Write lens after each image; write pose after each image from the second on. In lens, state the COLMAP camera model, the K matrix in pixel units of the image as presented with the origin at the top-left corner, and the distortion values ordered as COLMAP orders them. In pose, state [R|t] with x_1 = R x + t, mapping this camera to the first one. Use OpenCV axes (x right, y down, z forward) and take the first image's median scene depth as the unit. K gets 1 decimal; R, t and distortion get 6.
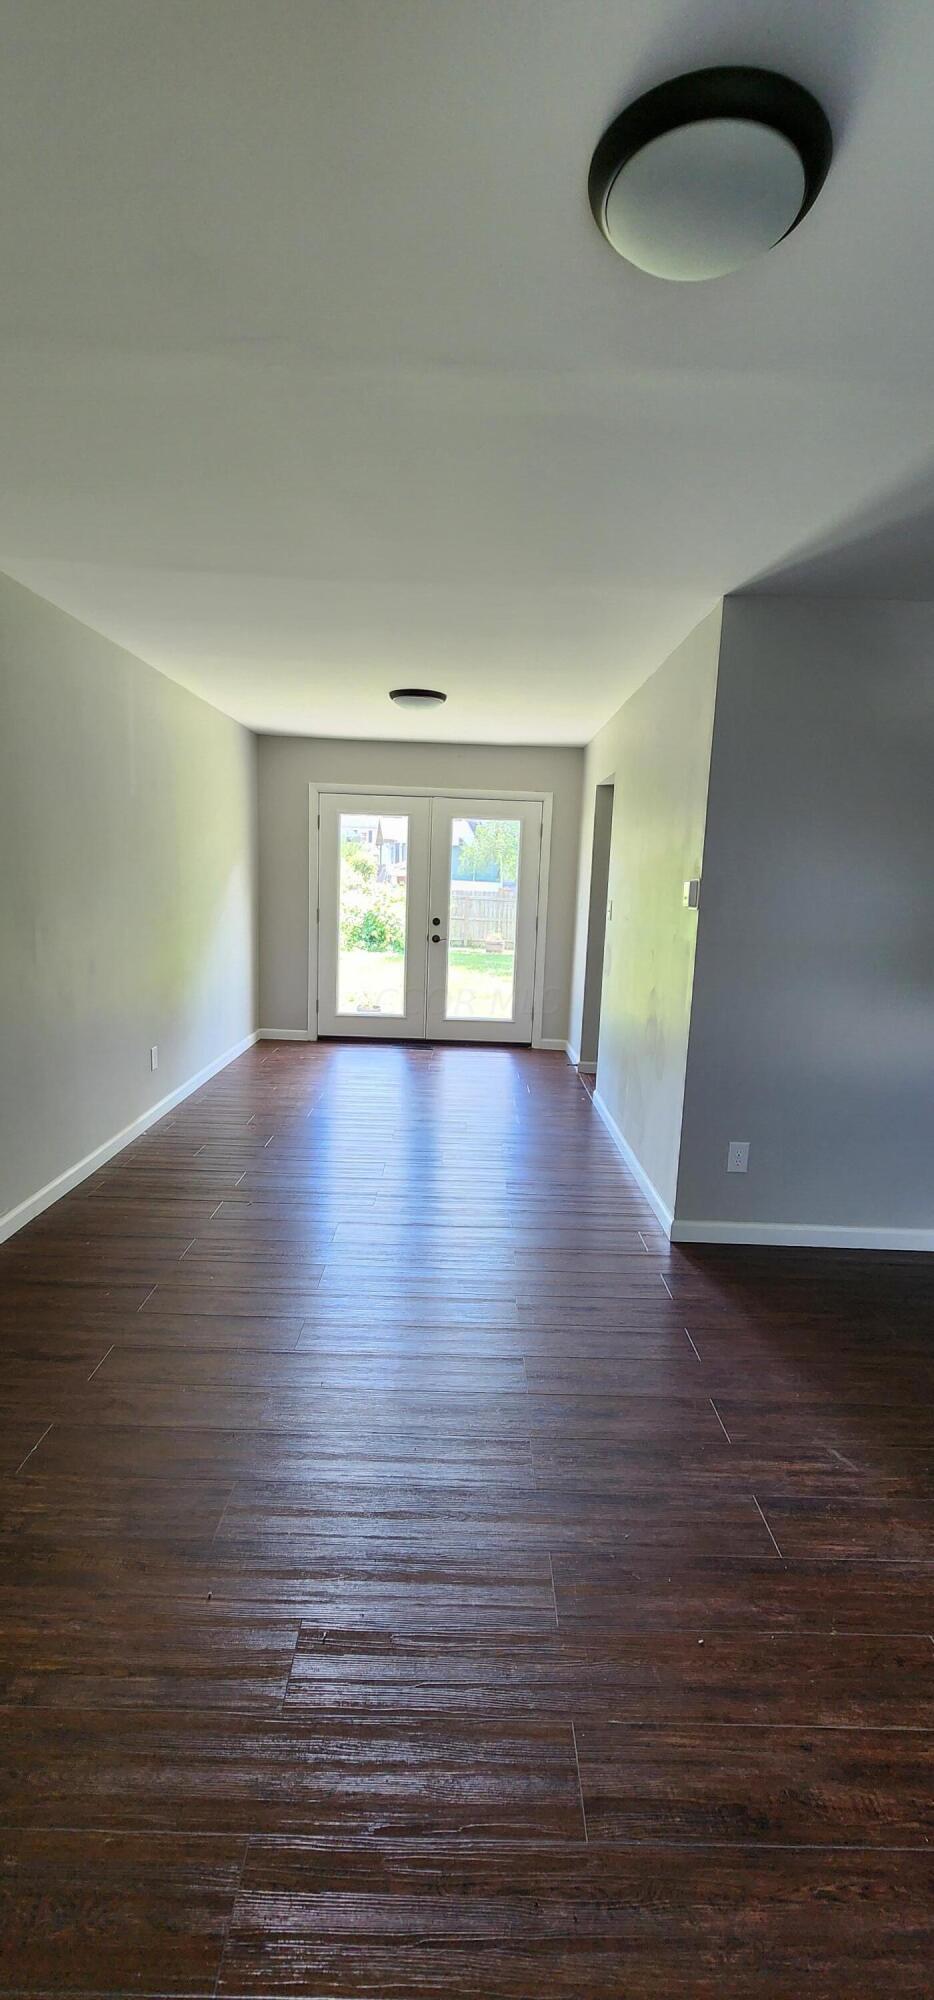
lens RADIAL K [[824.7, 0, 467.0], [0, 824.7, 1000.0], [0, 0, 1]] dist [-0.000166, -0.000127]
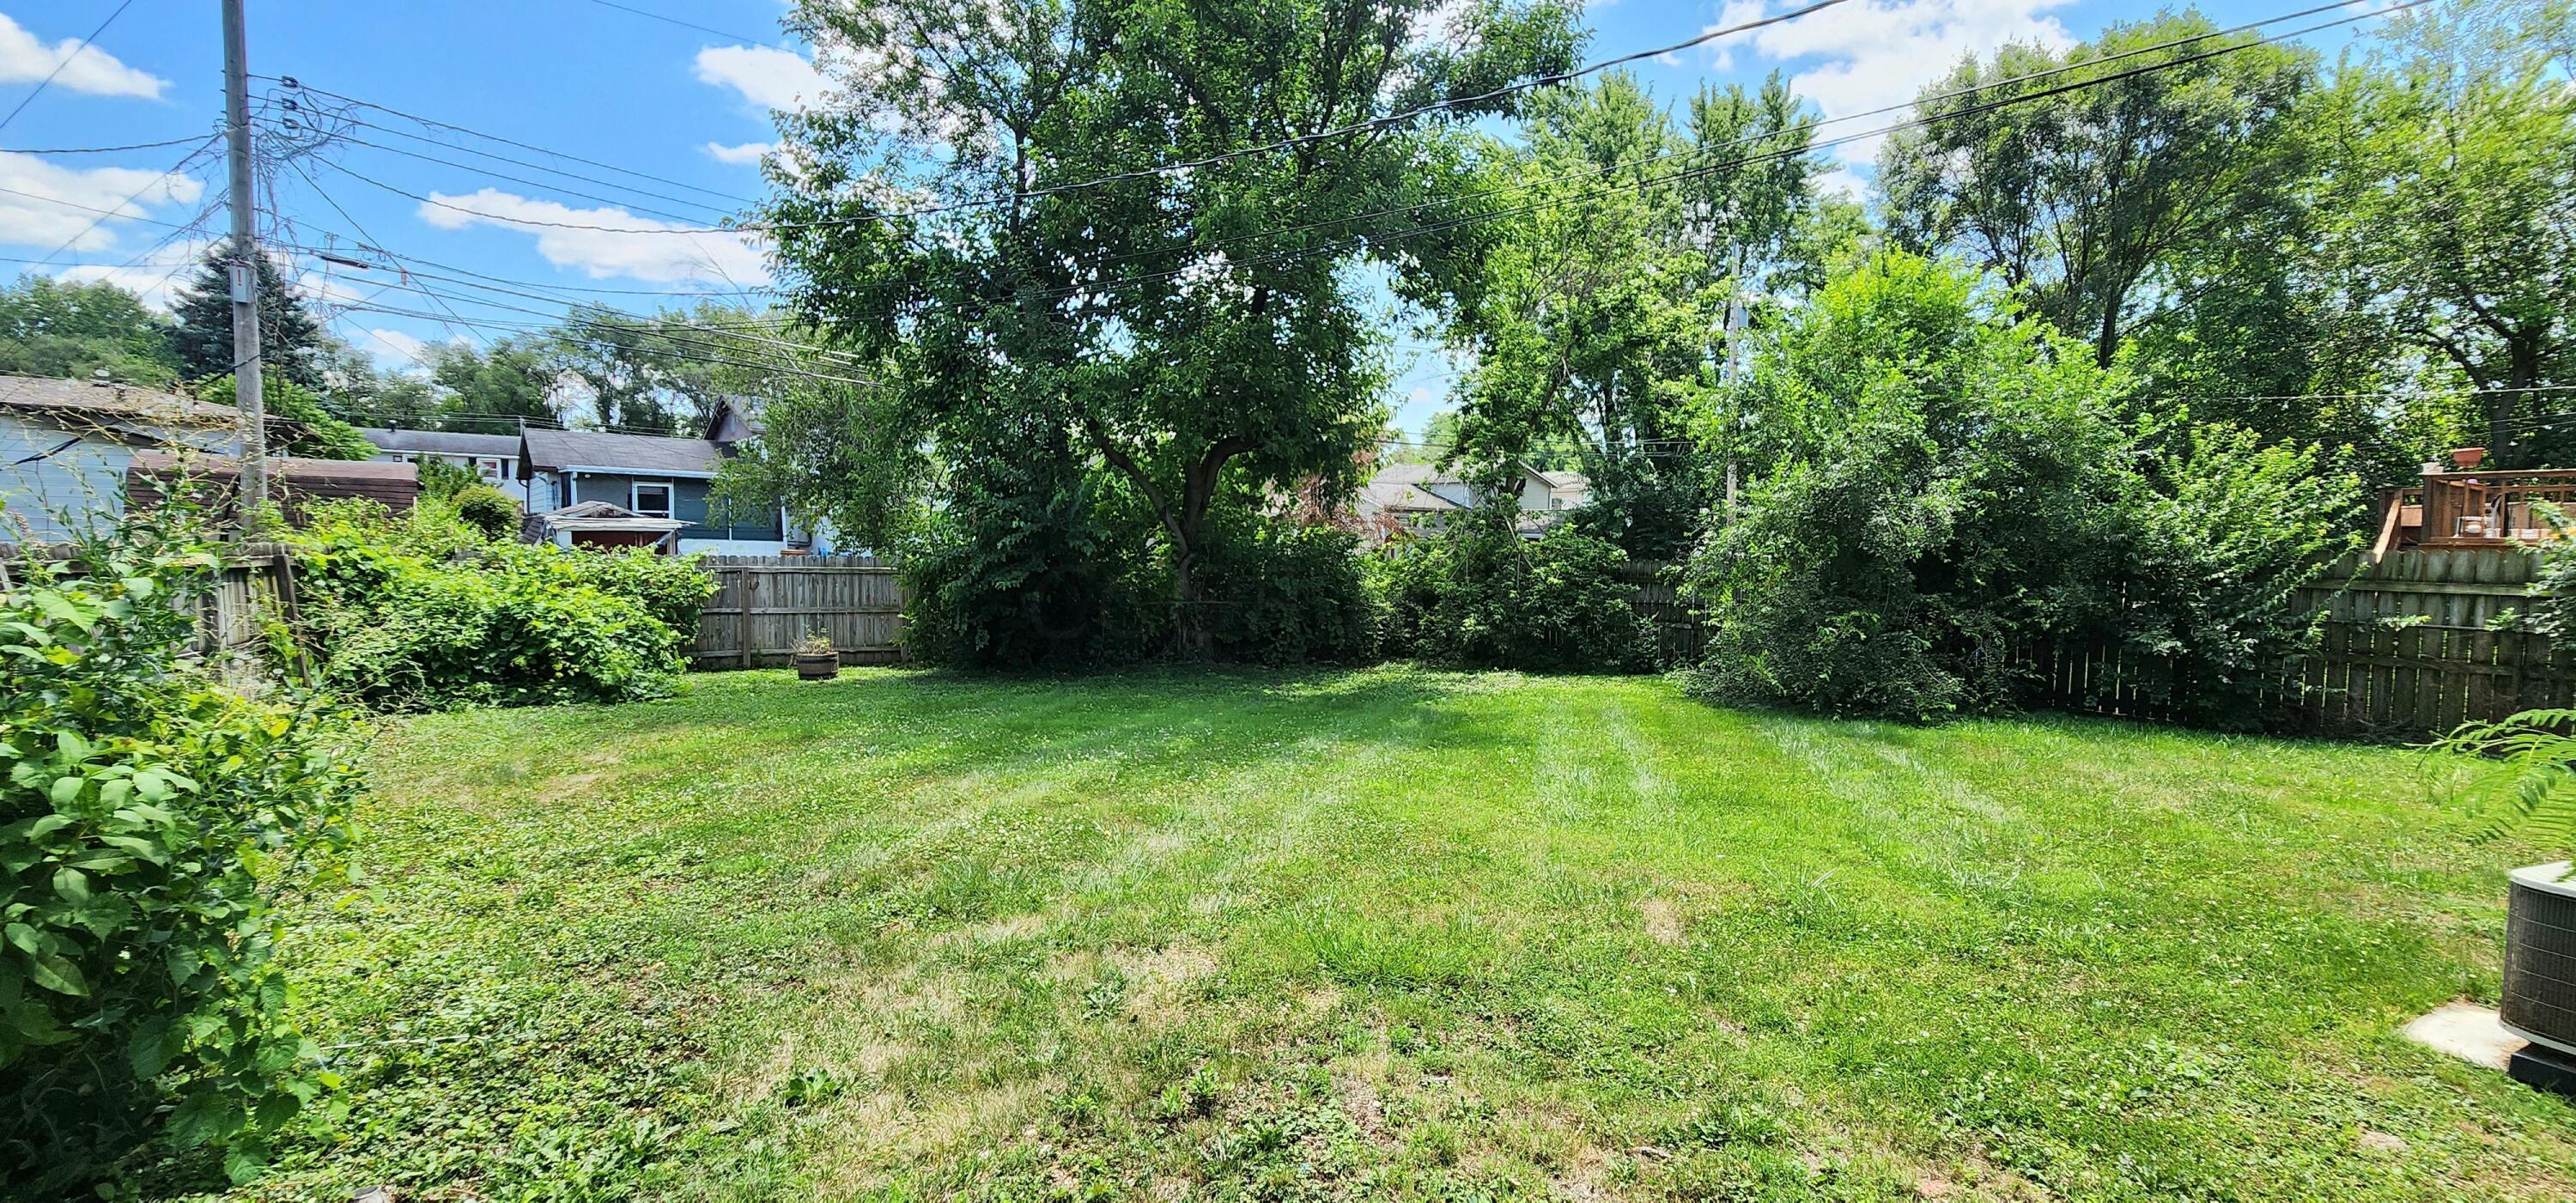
lens RADIAL K [[1062.5, 0, 1295.6], [0, 1062.5, 597.8], [0, 0, 1]] dist [-0.006439, 0.003518]
pose [[0.867263, -0.051393, 0.495190, -0.030760], [0.091842, 0.994102, -0.057677, -0.041130], [-0.489305, 0.095500, 0.866868, 0.296730]]
